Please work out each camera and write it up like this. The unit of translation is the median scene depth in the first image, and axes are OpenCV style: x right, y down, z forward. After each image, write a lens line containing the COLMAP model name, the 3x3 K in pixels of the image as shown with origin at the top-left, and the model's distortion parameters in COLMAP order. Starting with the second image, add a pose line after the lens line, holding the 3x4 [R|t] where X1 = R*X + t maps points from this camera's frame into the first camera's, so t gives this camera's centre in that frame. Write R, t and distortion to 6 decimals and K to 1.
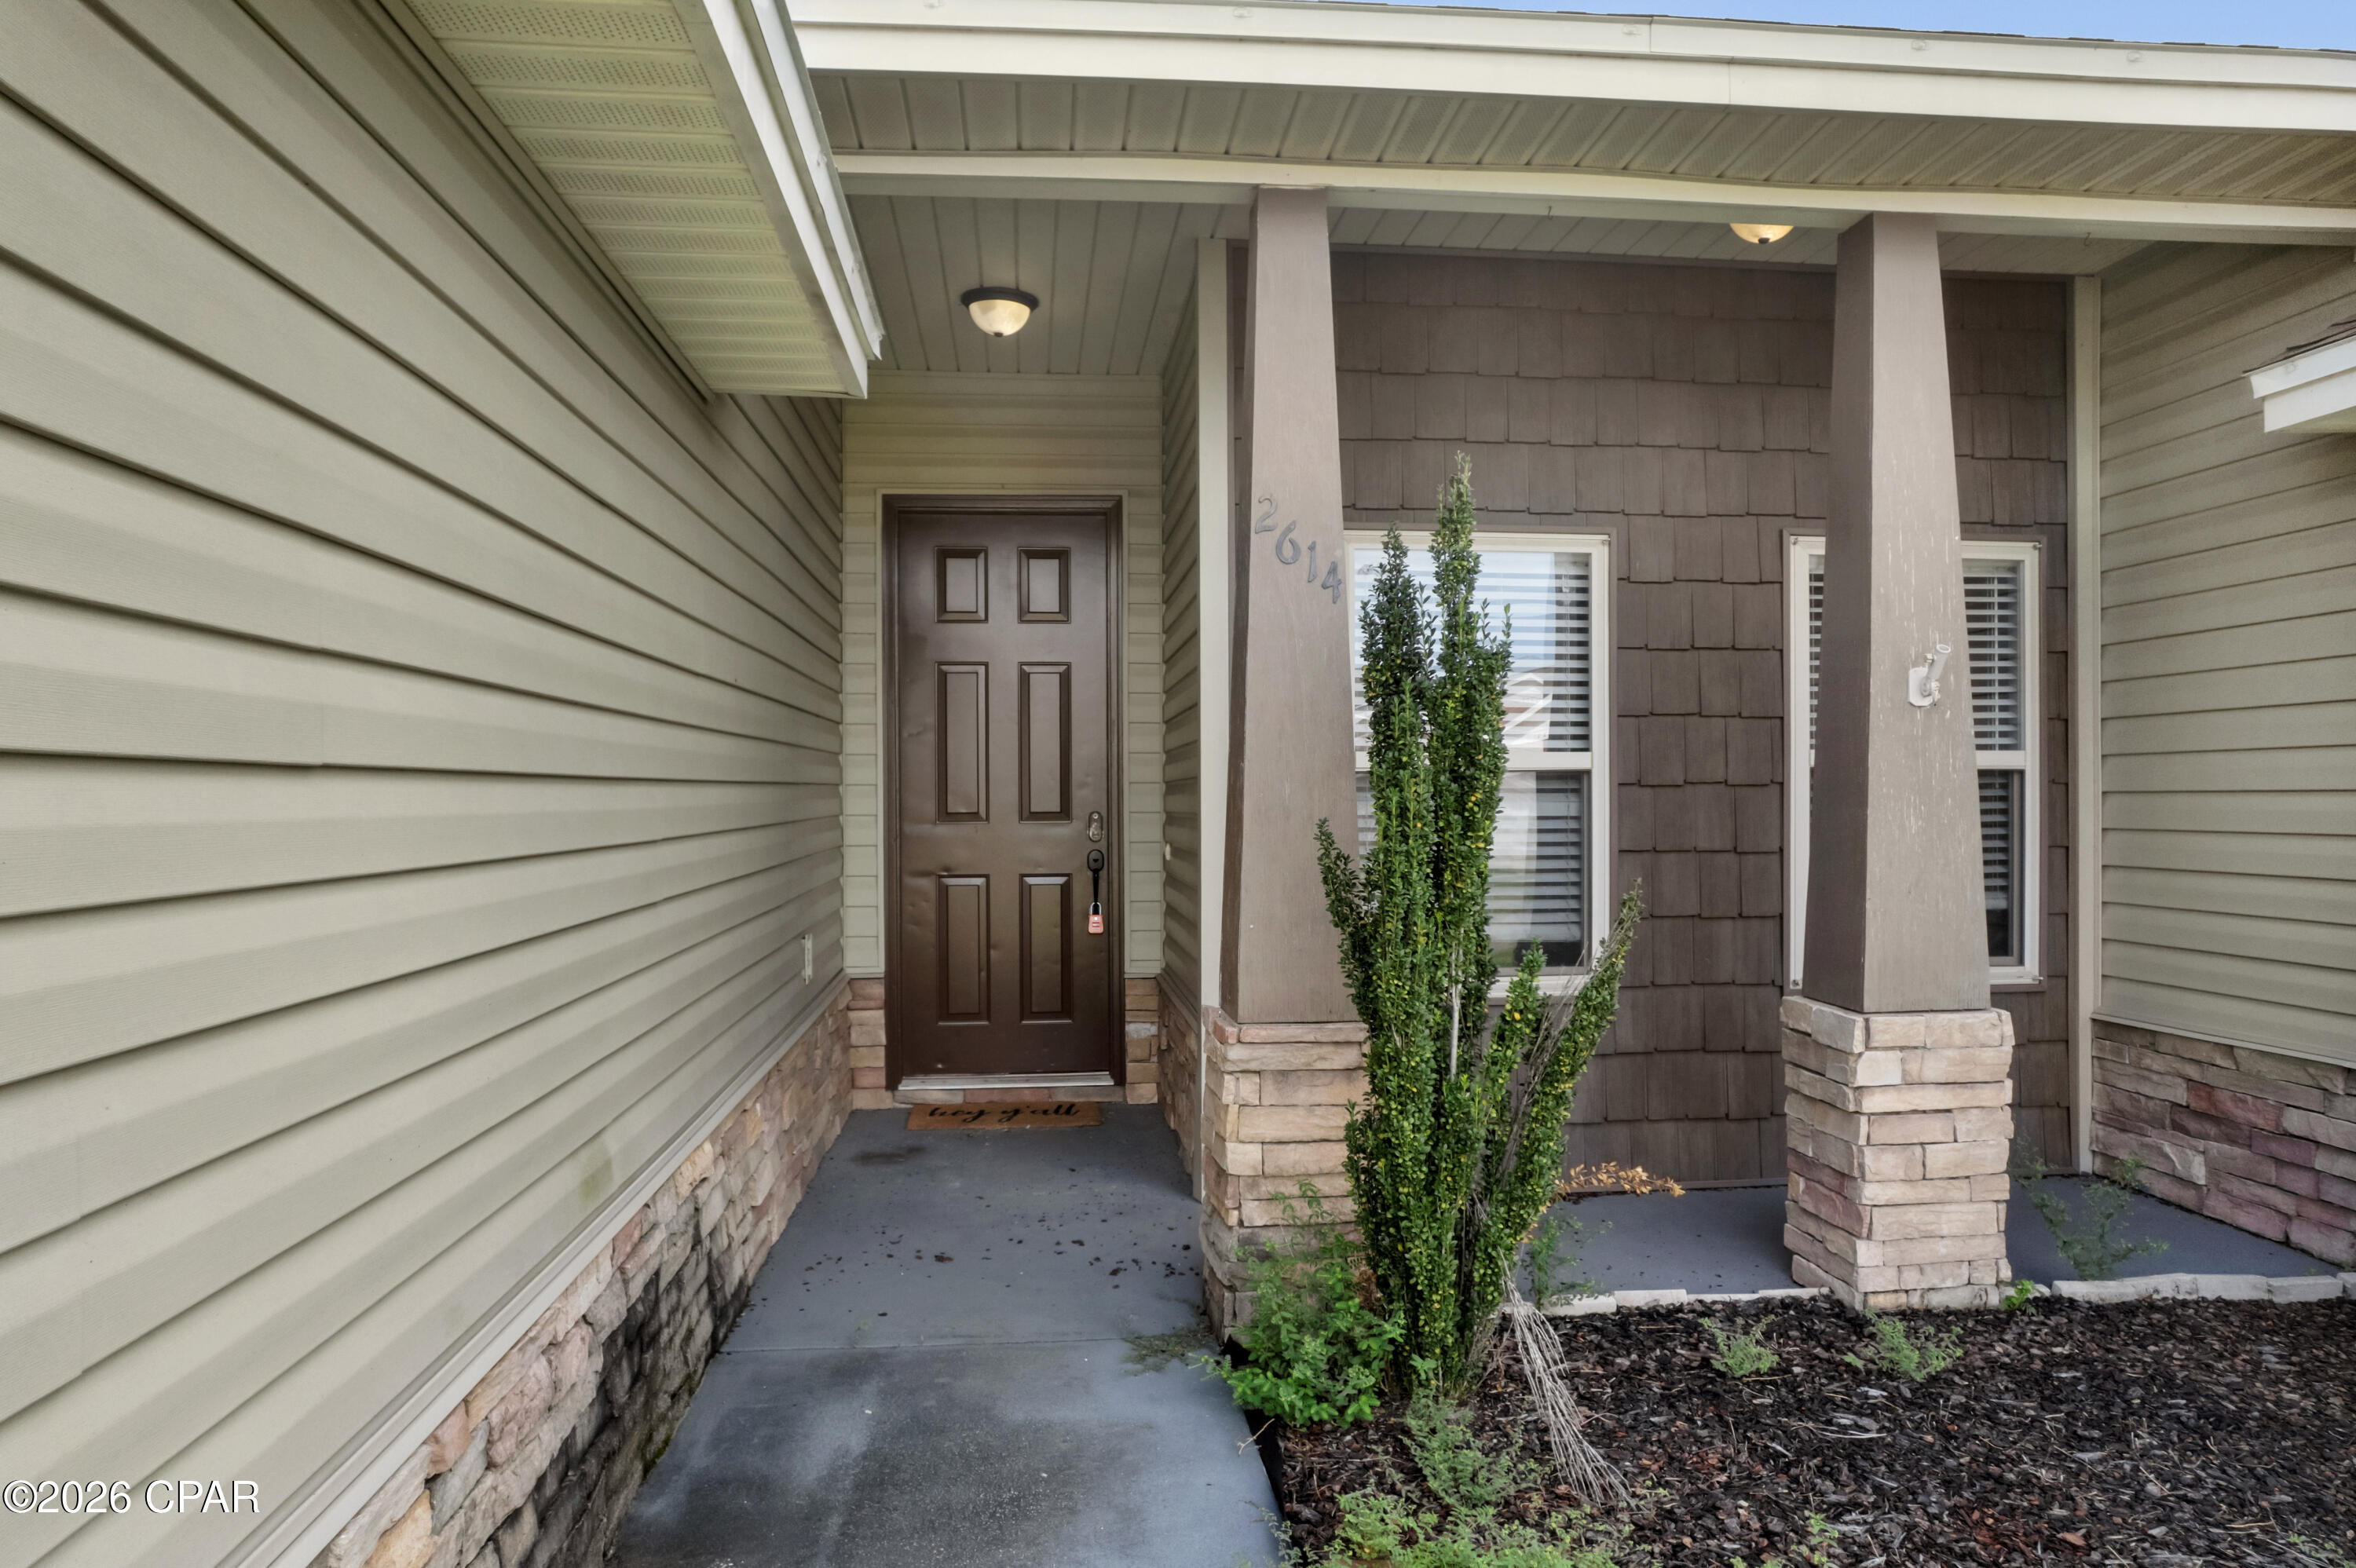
lens RADIAL K [[1519.2, 0, 1179.2], [0, 1519.2, 796.2], [0, 0, 1]] dist [-0.085589, 0.080755]
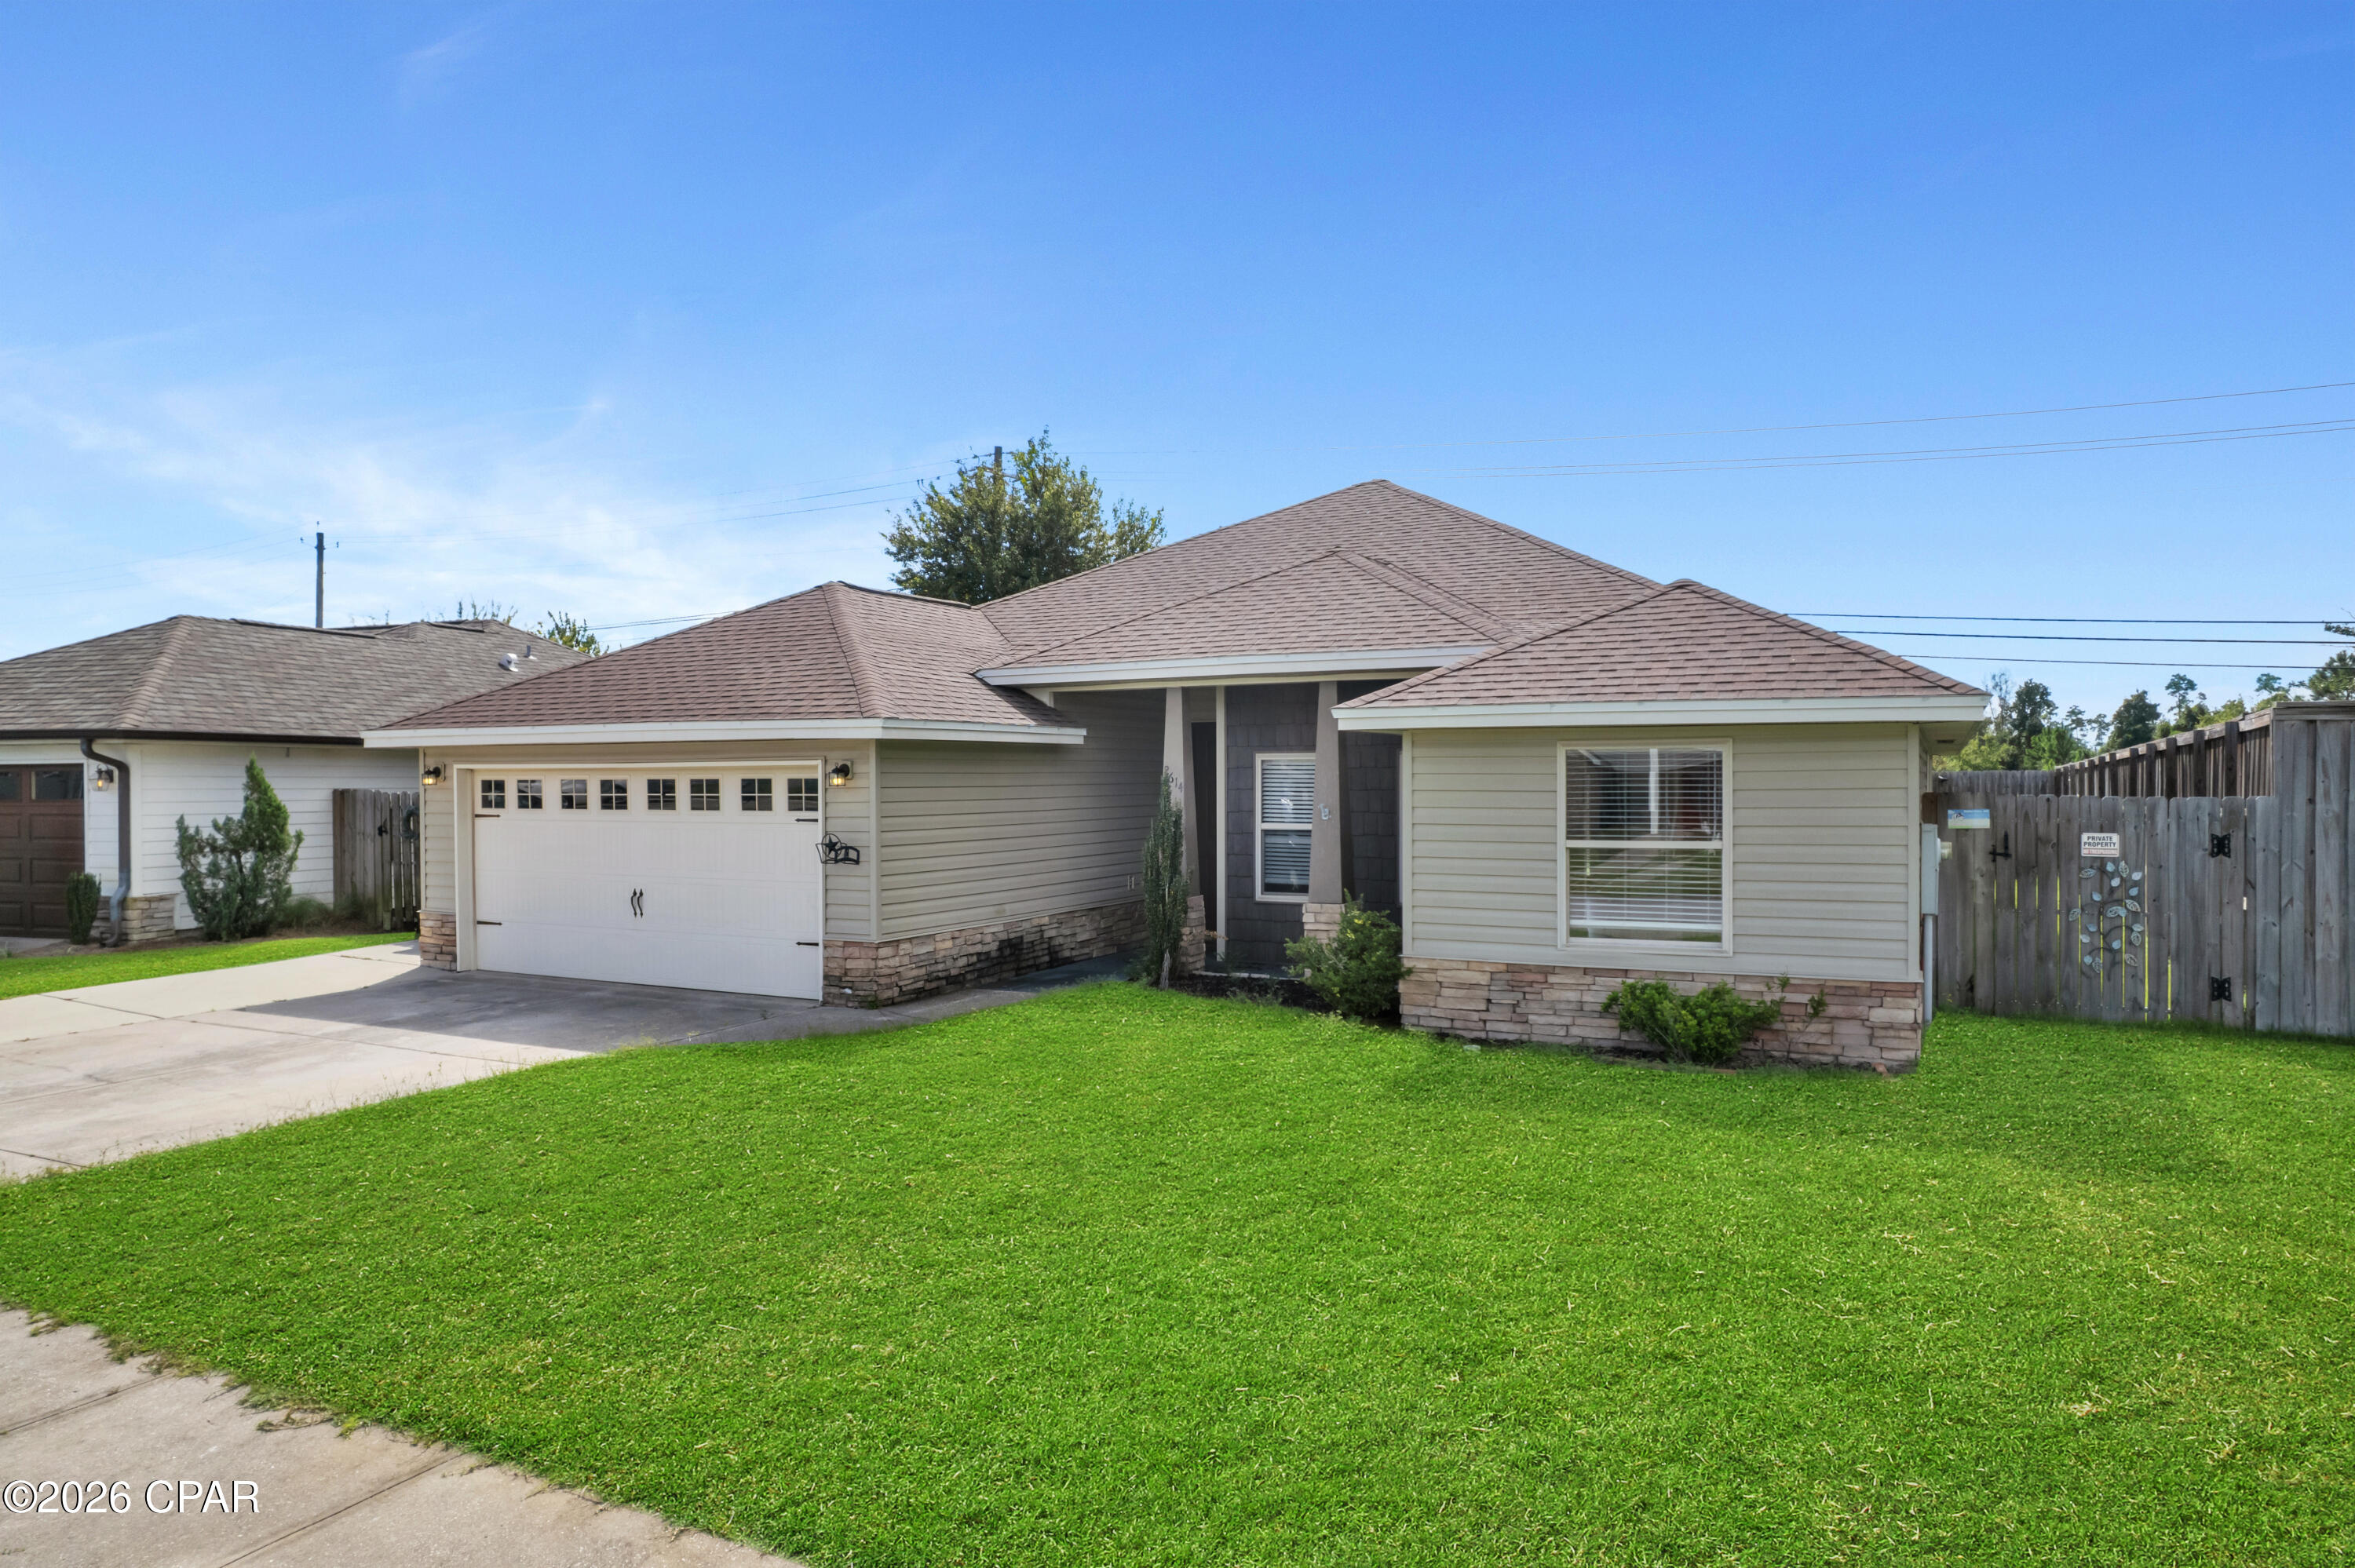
lens RADIAL K [[1508.8, 0, 1181.2], [0, 1508.8, 797.1], [0, 0, 1]] dist [-0.083340, 0.077238]
pose [[0.840800, 0.006757, -0.541304, 2.203133], [0.001974, 0.999877, 0.015548, -0.174549], [0.541343, -0.014141, 0.840683, -2.286874]]
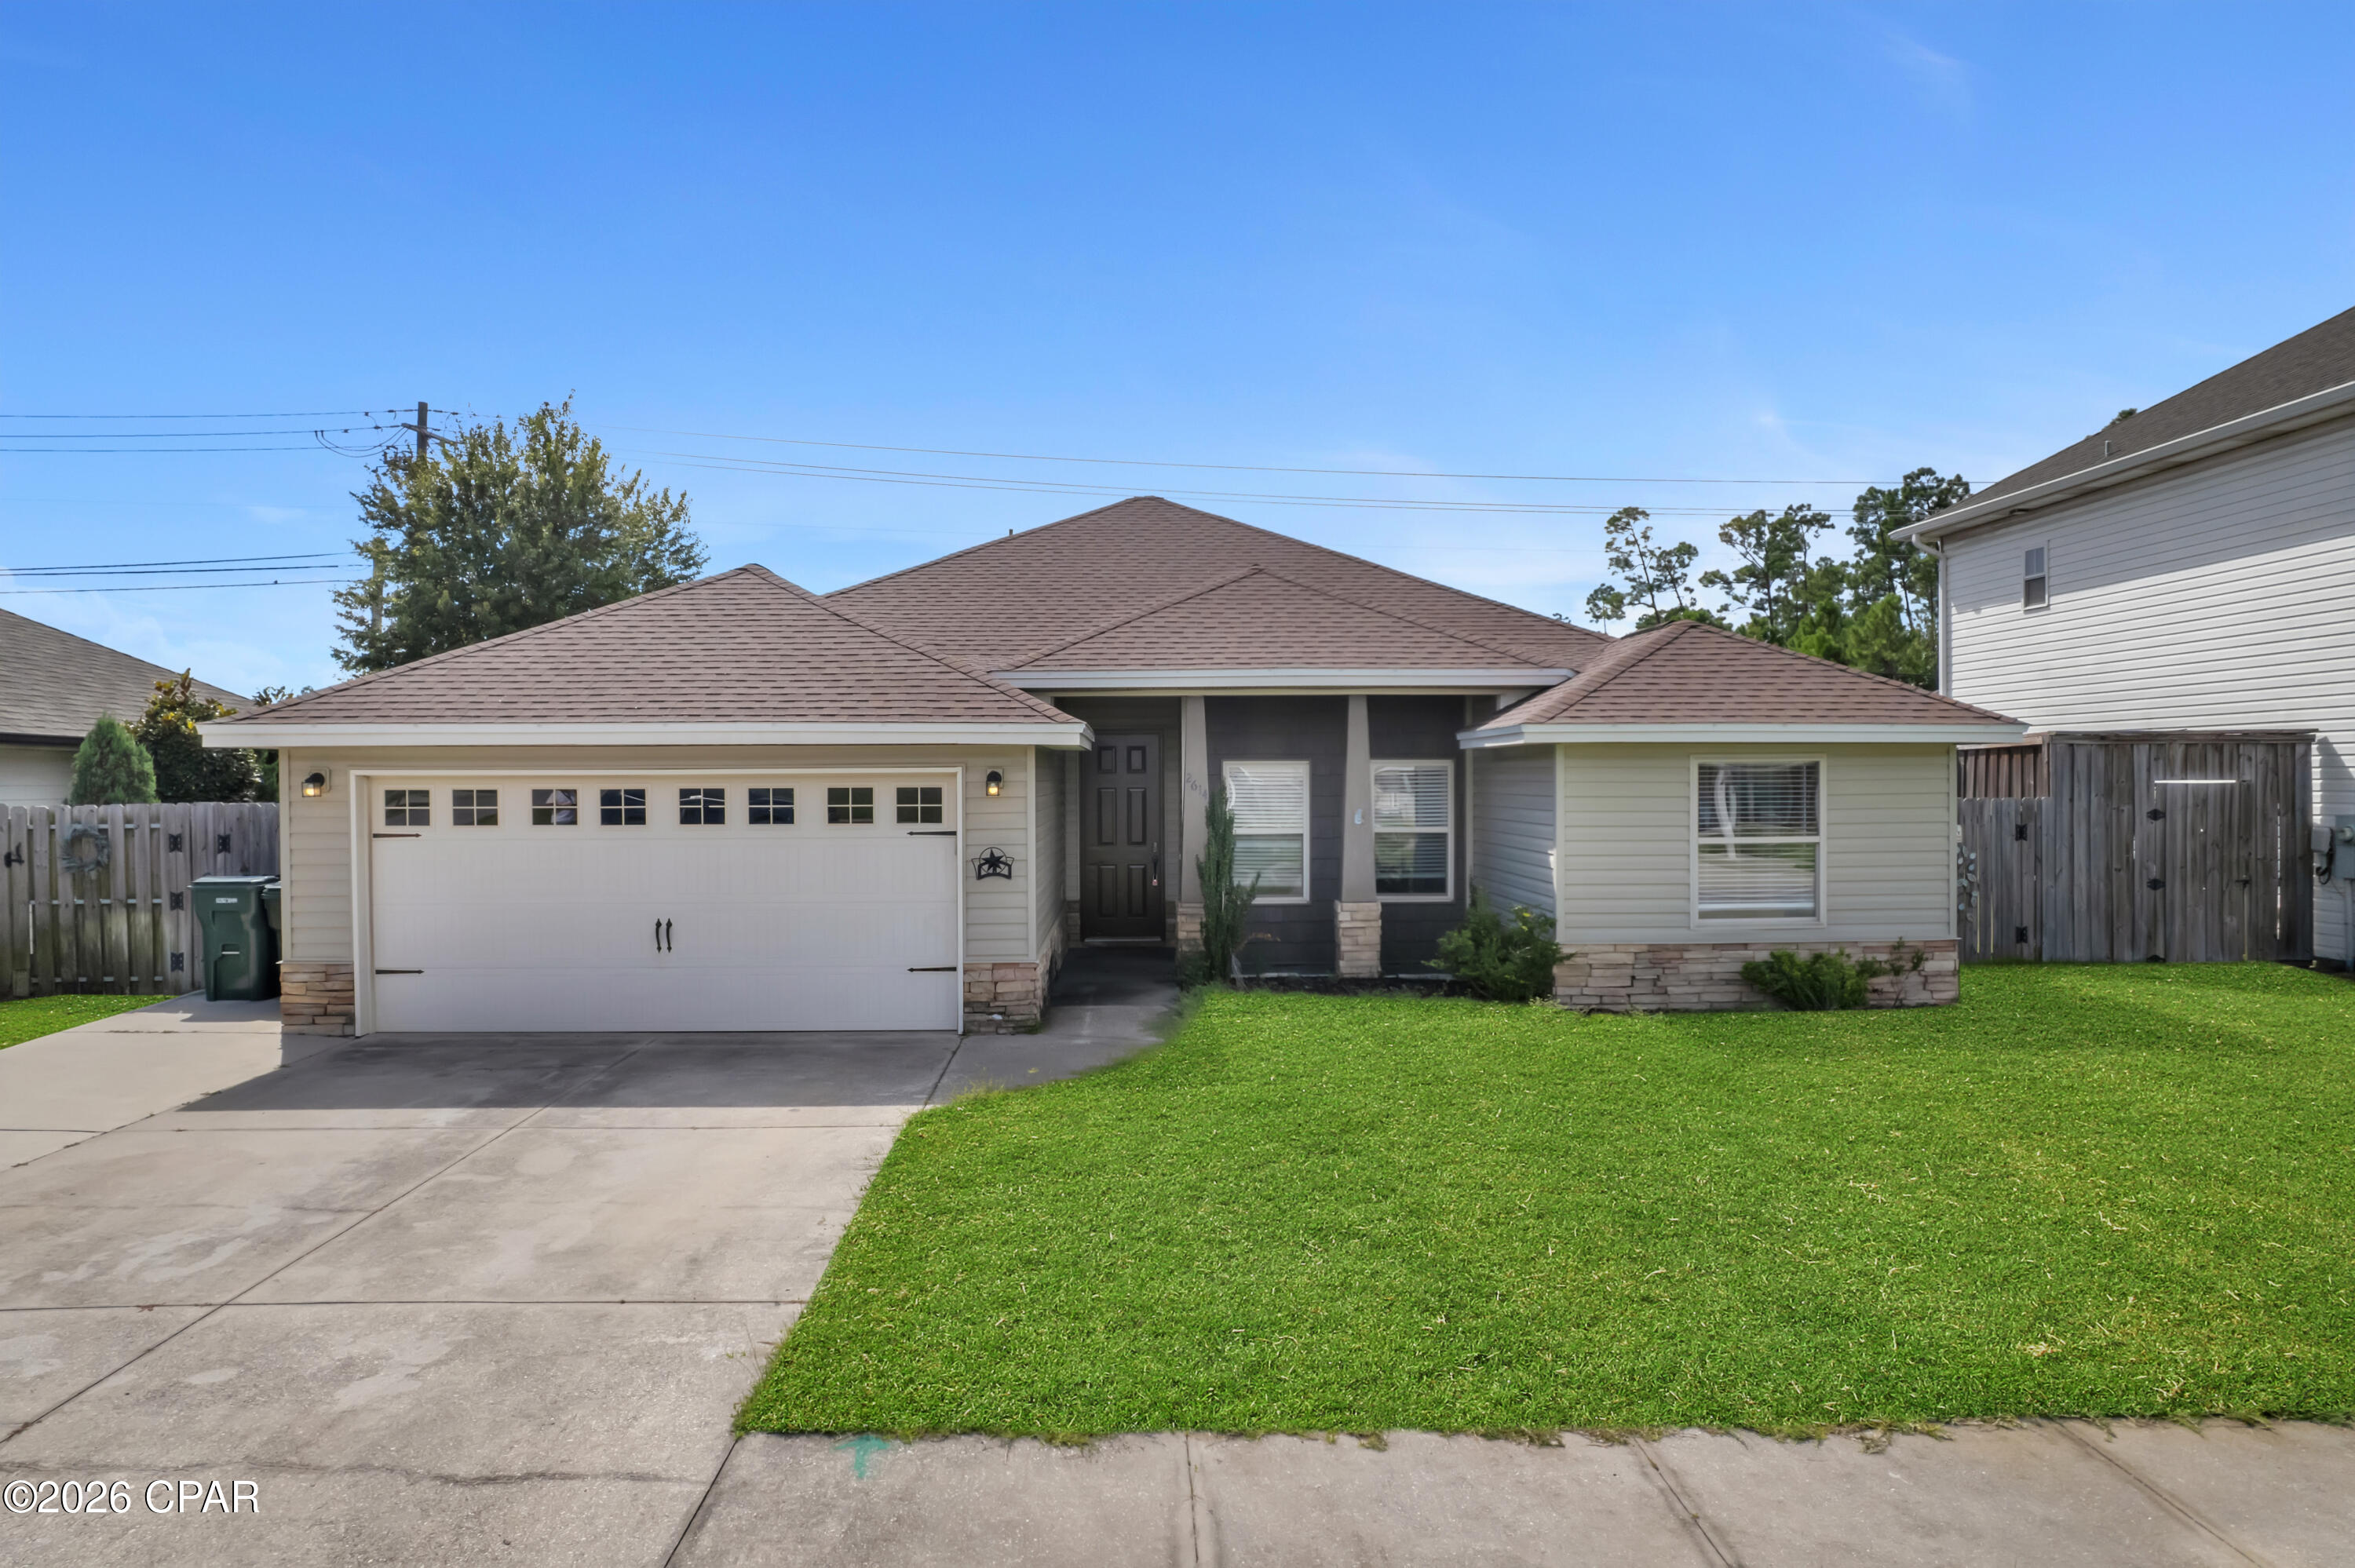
lens RADIAL K [[1504.7, 0, 1182.3], [0, 1504.7, 797.7], [0, 0, 1]] dist [-0.081809, 0.074882]
pose [[0.997873, -0.000263, -0.065186, 0.296310], [0.001278, 0.999879, 0.015526, -0.192228], [0.065174, -0.015576, 0.997752, -2.956277]]
